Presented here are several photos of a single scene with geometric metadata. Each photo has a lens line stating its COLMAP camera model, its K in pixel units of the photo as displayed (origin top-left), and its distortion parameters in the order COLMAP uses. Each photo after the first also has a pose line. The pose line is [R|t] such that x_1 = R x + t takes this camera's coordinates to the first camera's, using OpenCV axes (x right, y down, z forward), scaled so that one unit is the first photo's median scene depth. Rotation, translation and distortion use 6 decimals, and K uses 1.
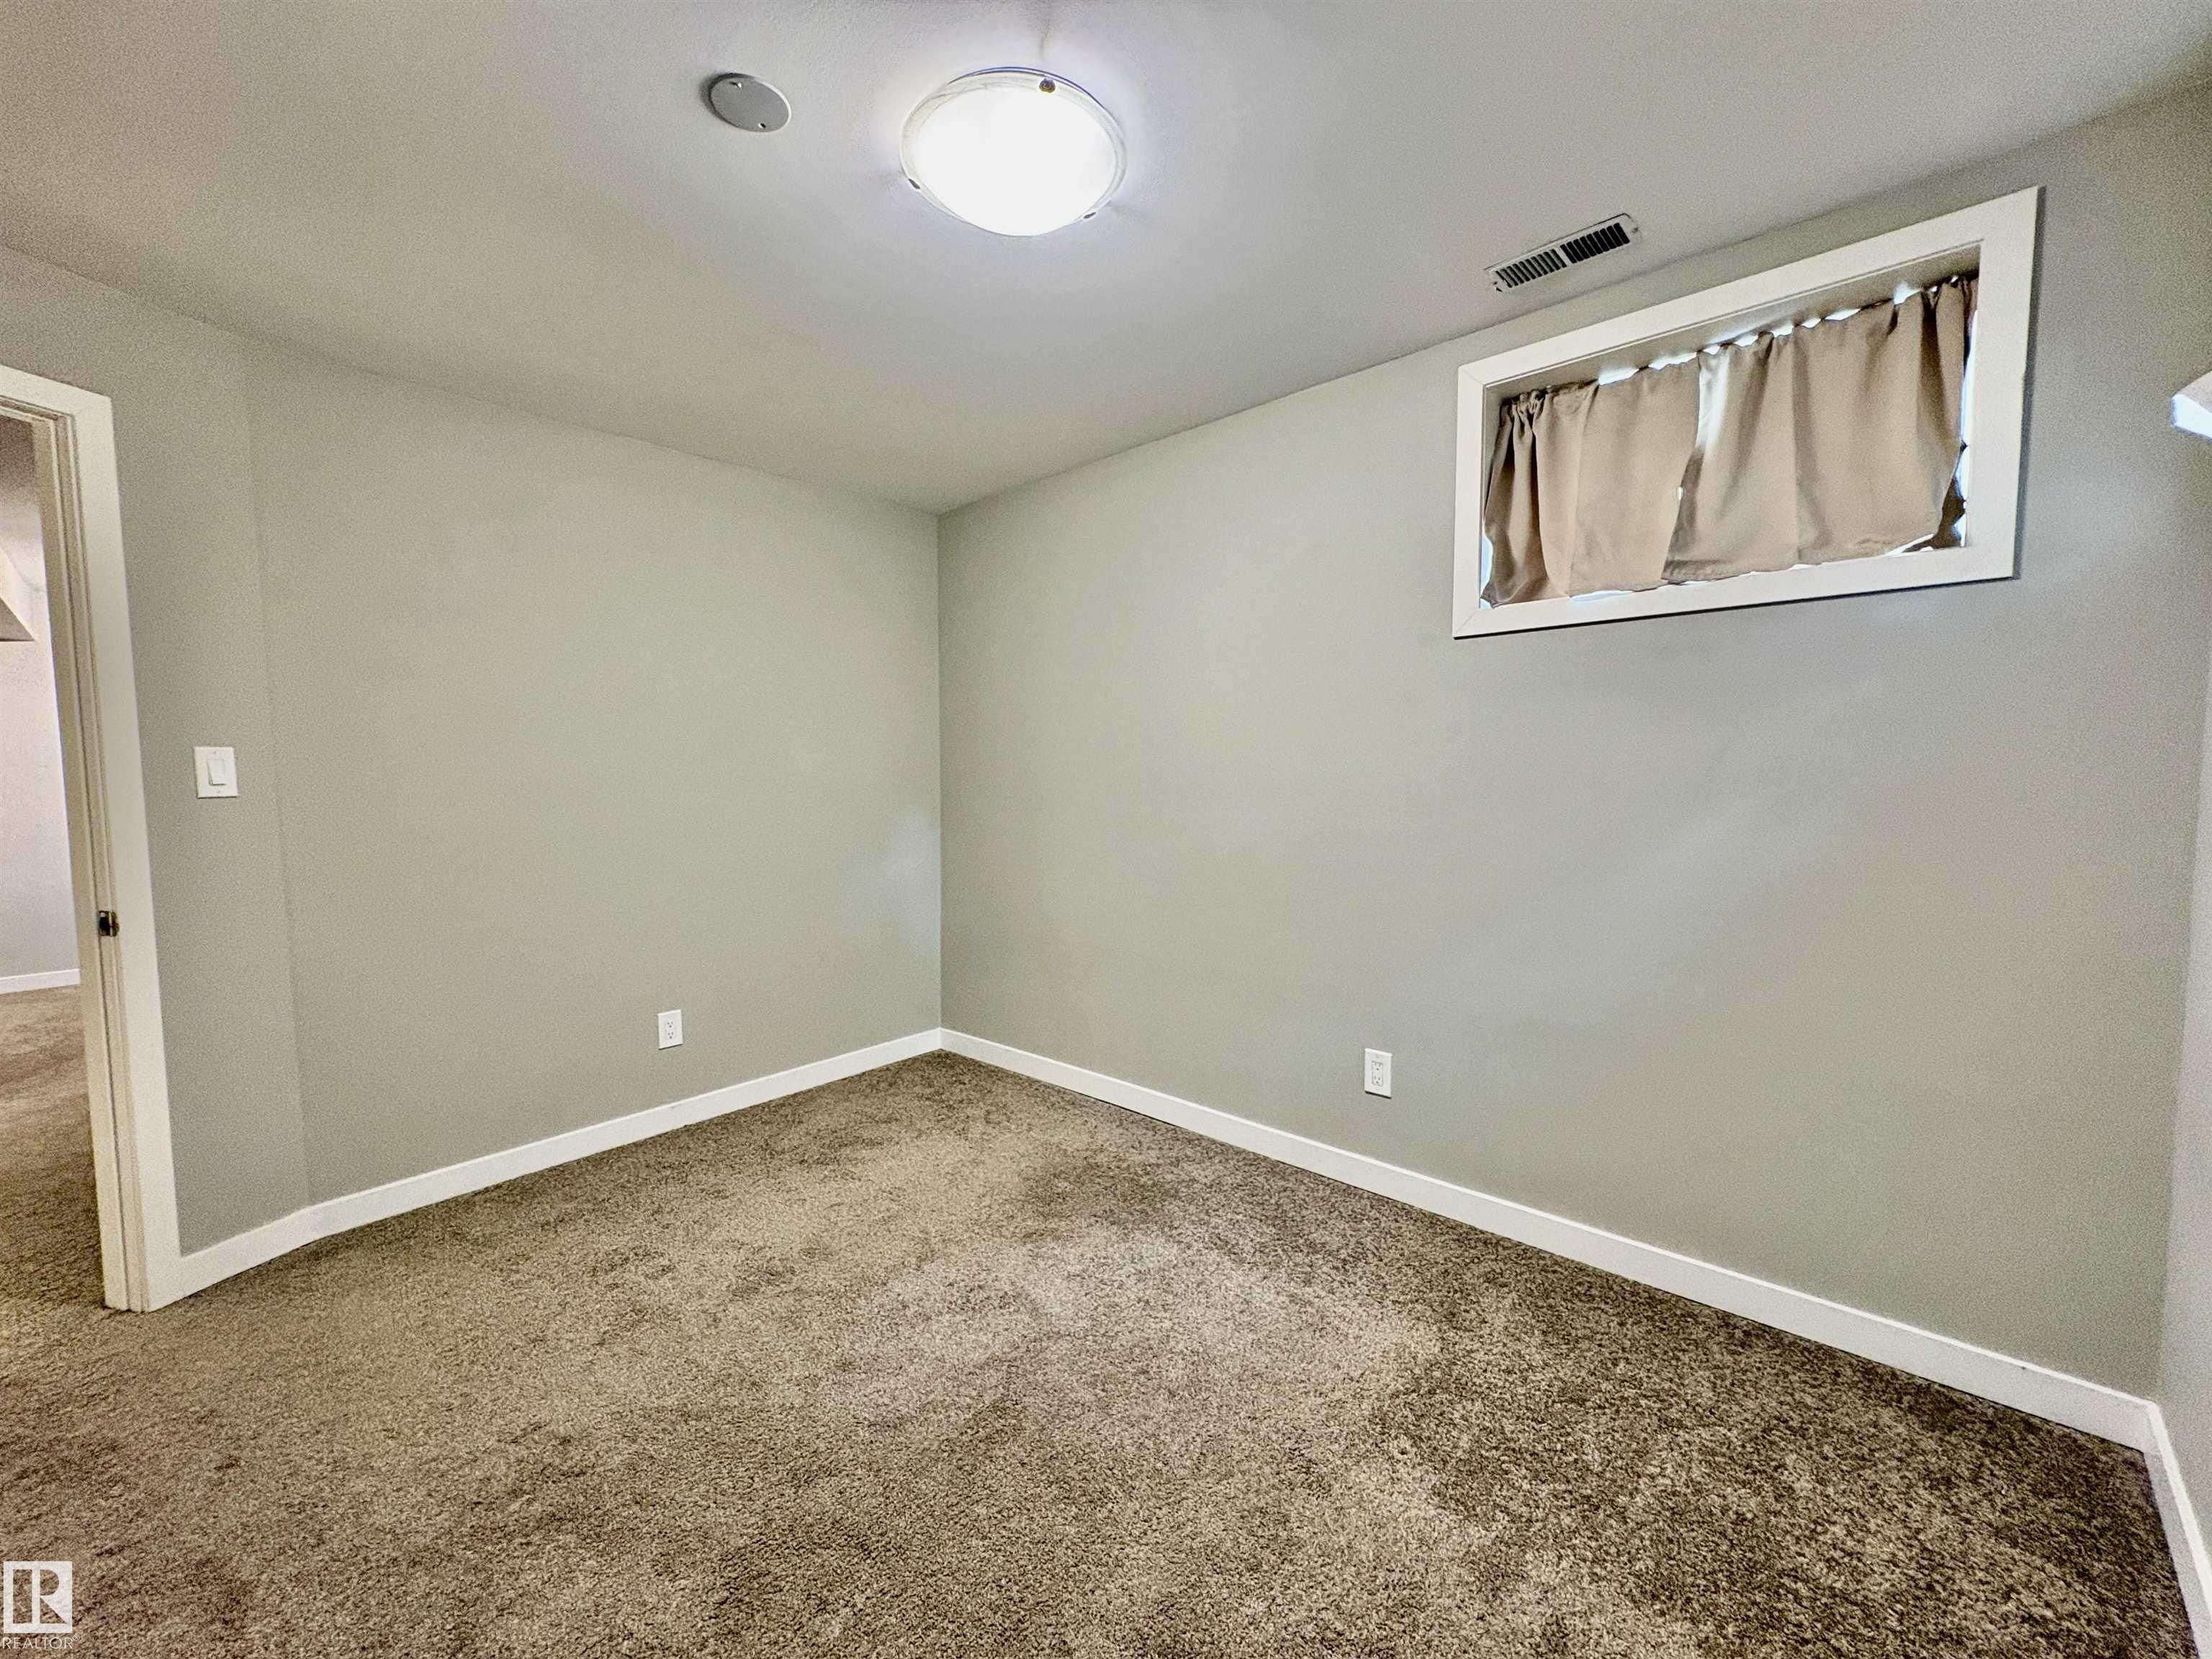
lens RADIAL K [[882.8, 0, 1104.3], [0, 882.8, 835.8], [0, 0, 1]] dist [-0.008473, 0.001455]
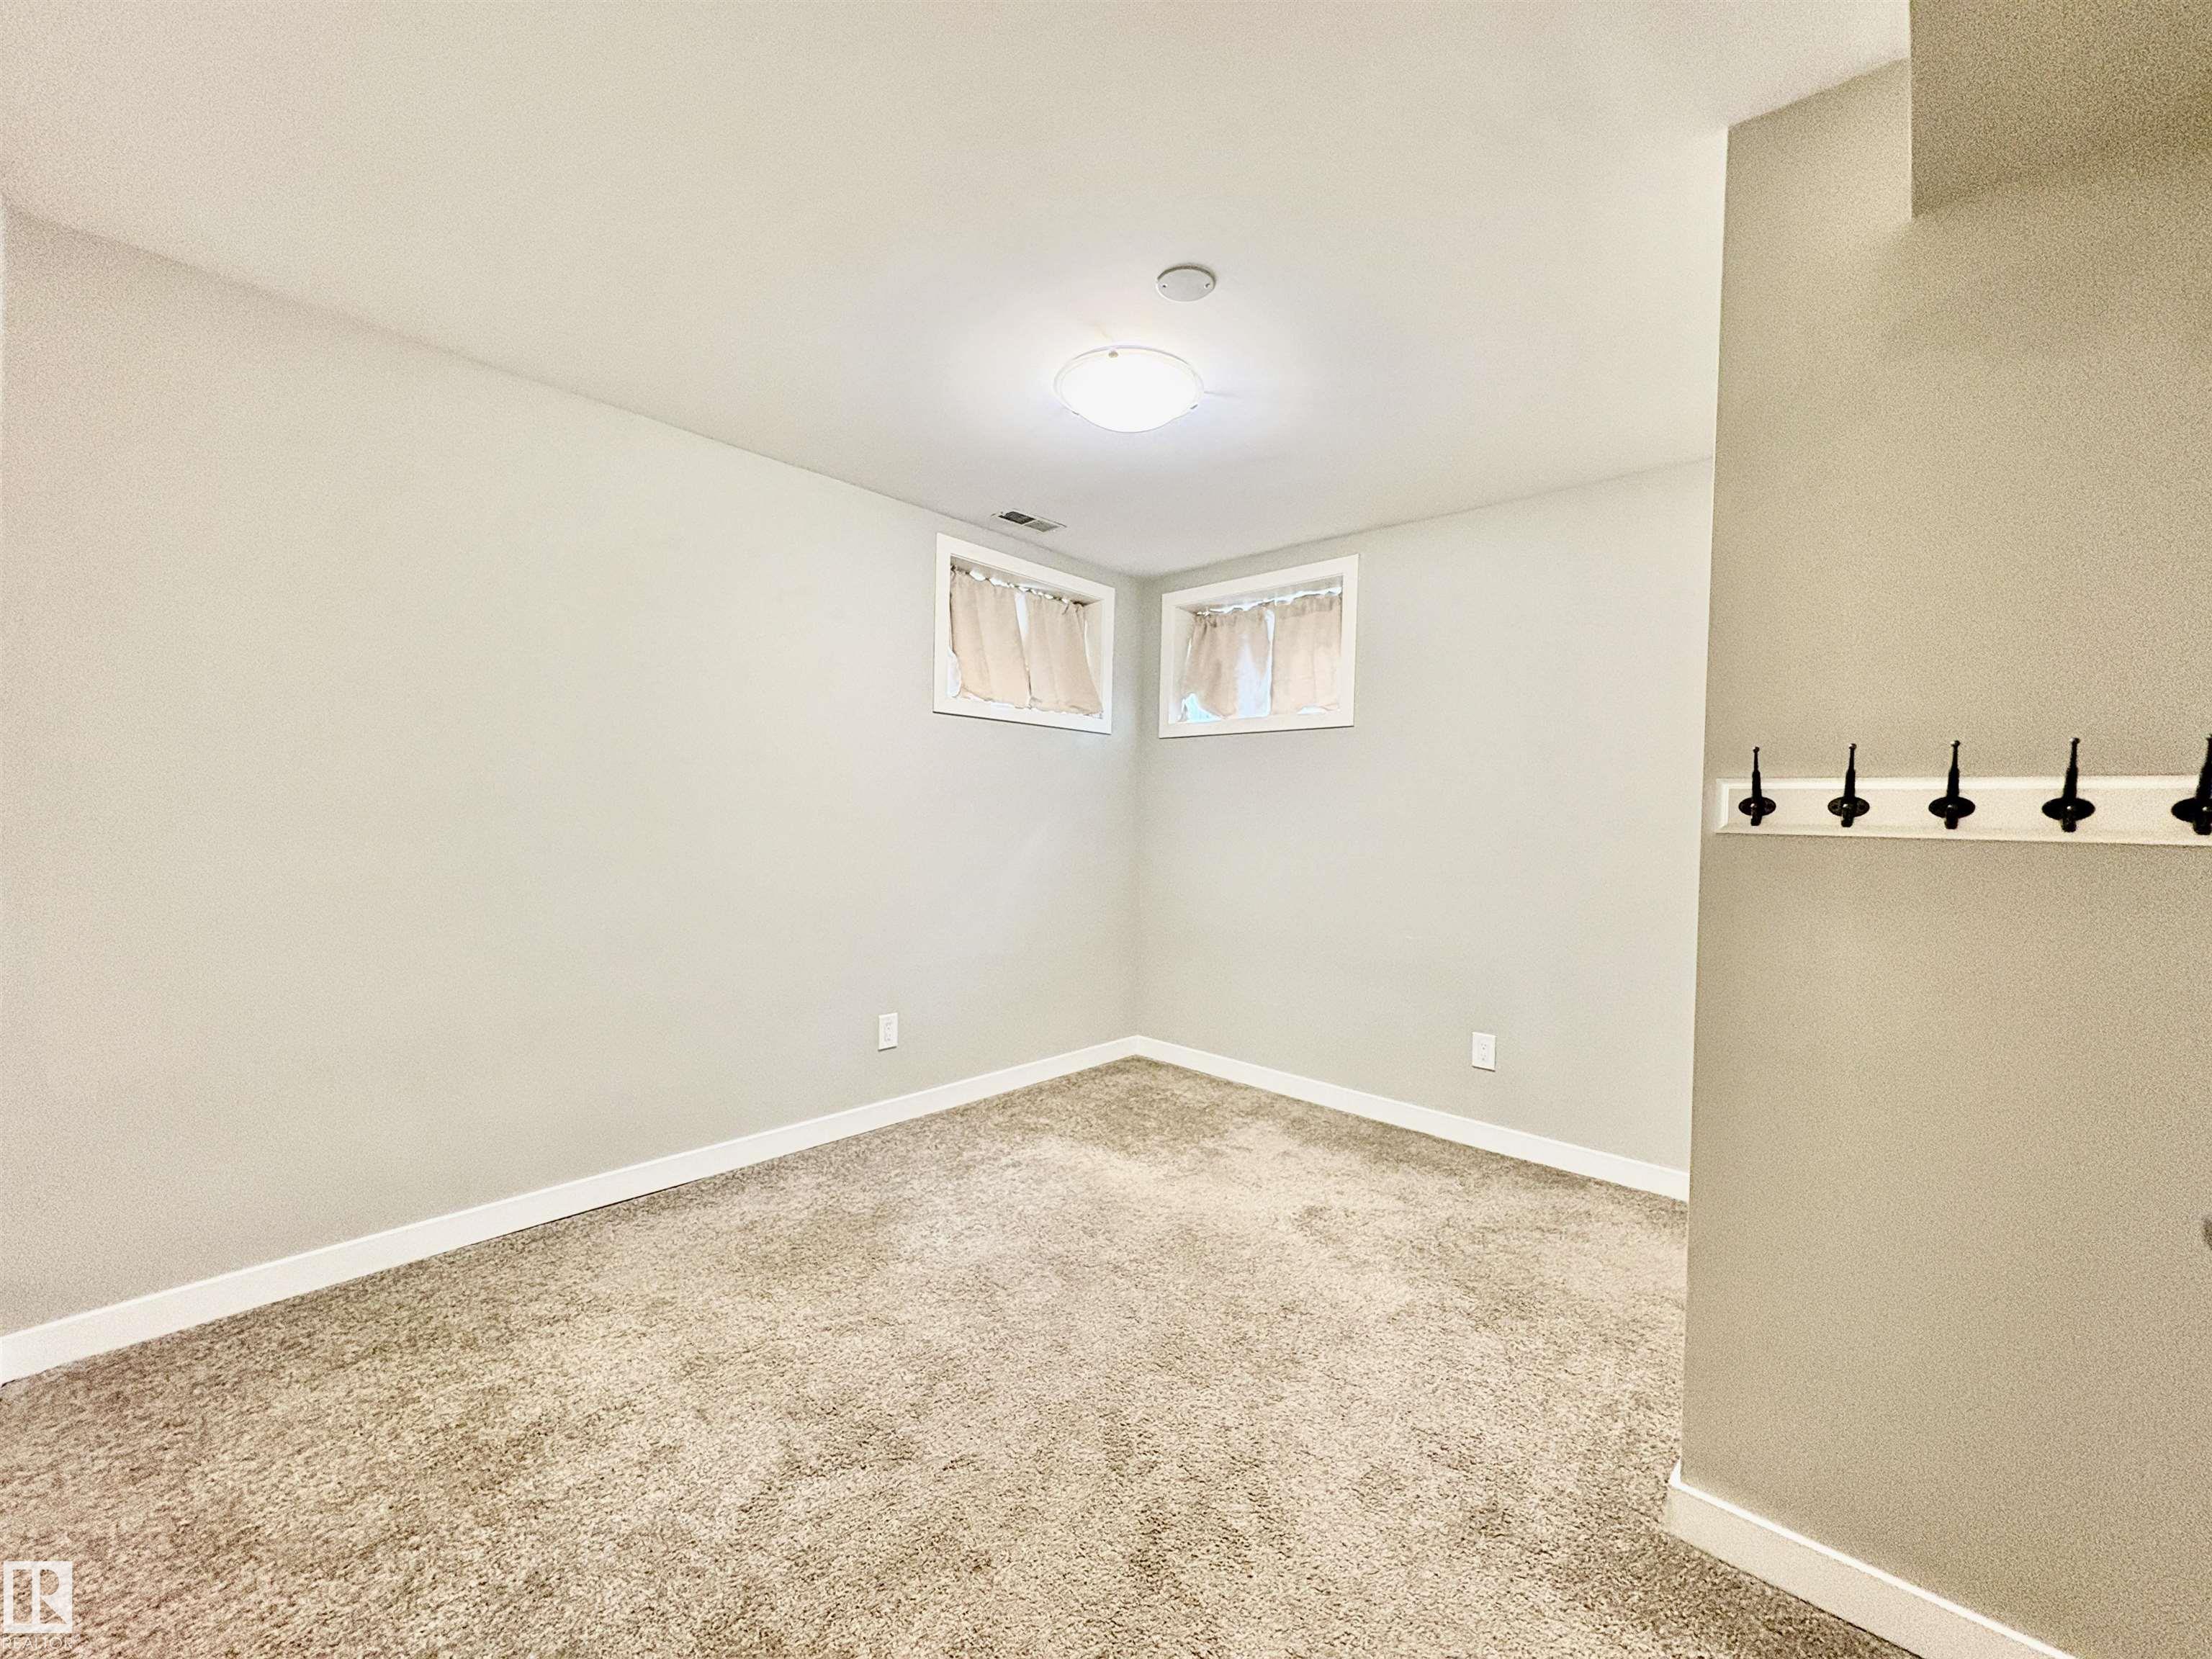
lens RADIAL K [[882.8, 0, 1107.5], [0, 882.8, 826.2], [0, 0, 1]] dist [-0.008473, 0.001455]
pose [[-0.005512, -0.003146, 0.999980, -1.196352], [0.056257, 0.998410, 0.003451, -0.023738], [-0.998401, 0.056274, -0.005326, 0.804259]]
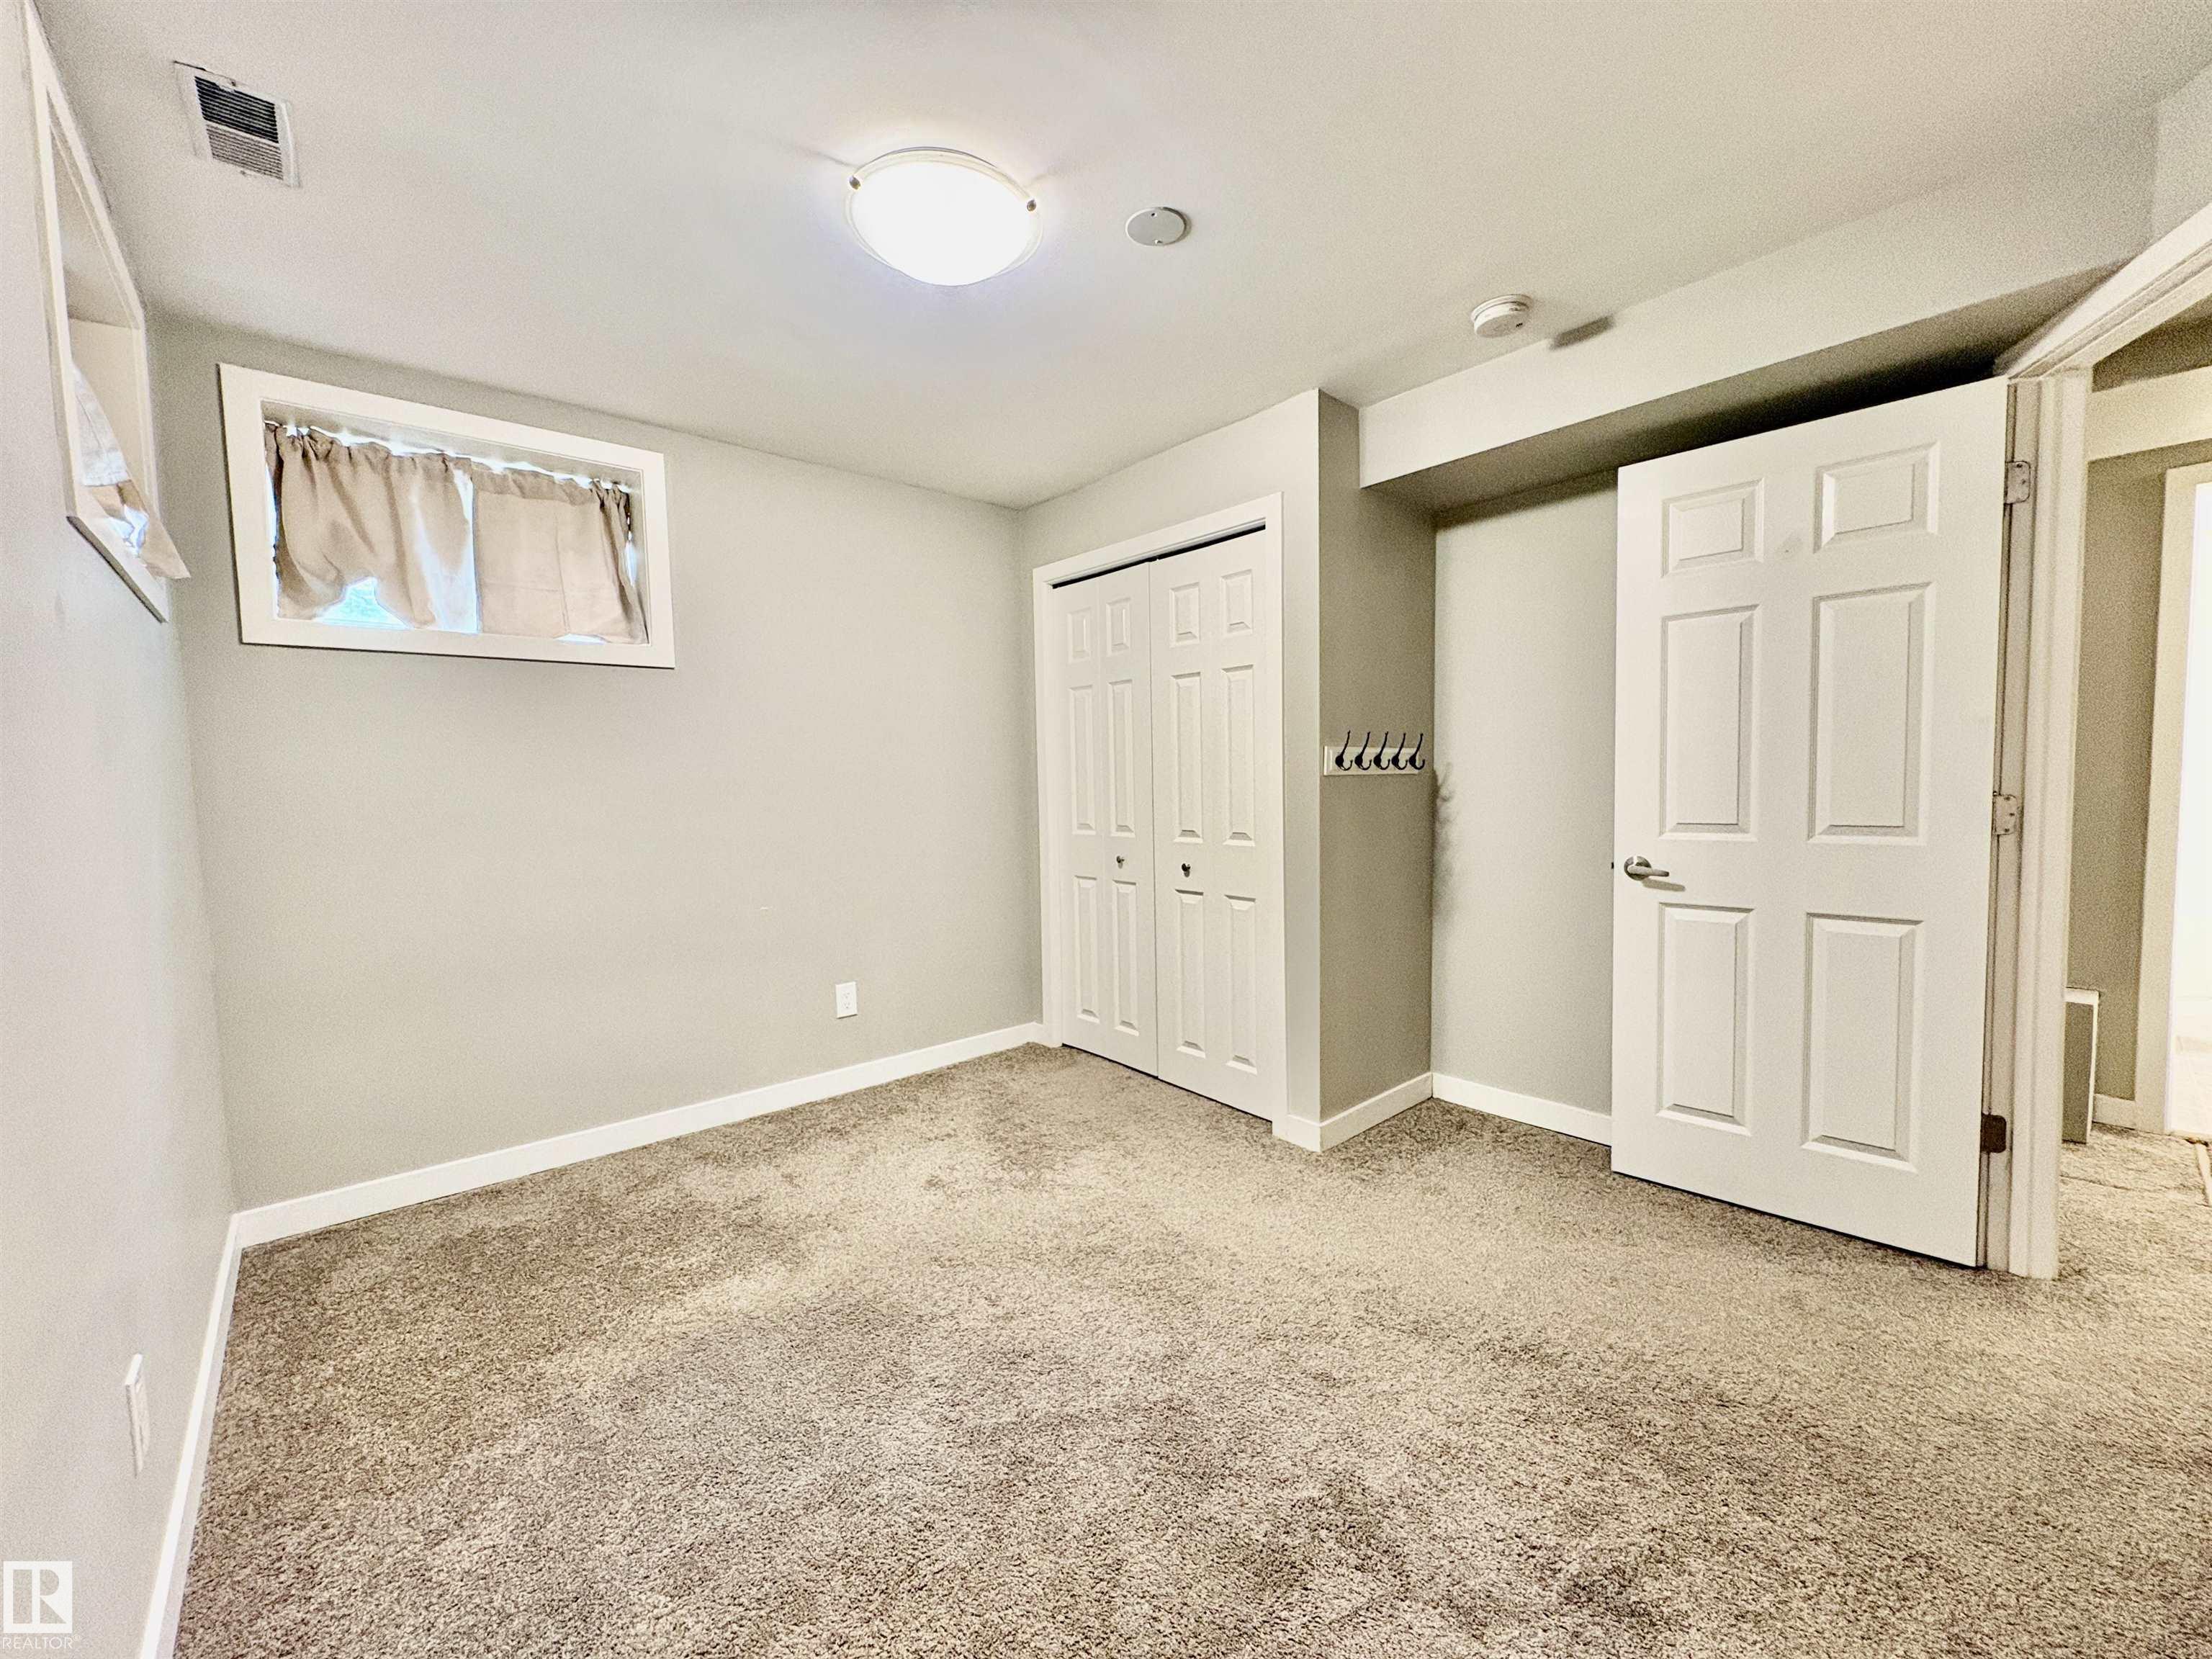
lens RADIAL K [[882.8, 0, 1109.1], [0, 882.8, 826.7], [0, 0, 1]] dist [-0.008473, 0.001455]
pose [[-0.995721, 0.023041, 0.089494, -0.289956], [0.034693, 0.990787, 0.130911, -0.095460], [-0.085653, 0.133455, -0.987347, 1.662959]]
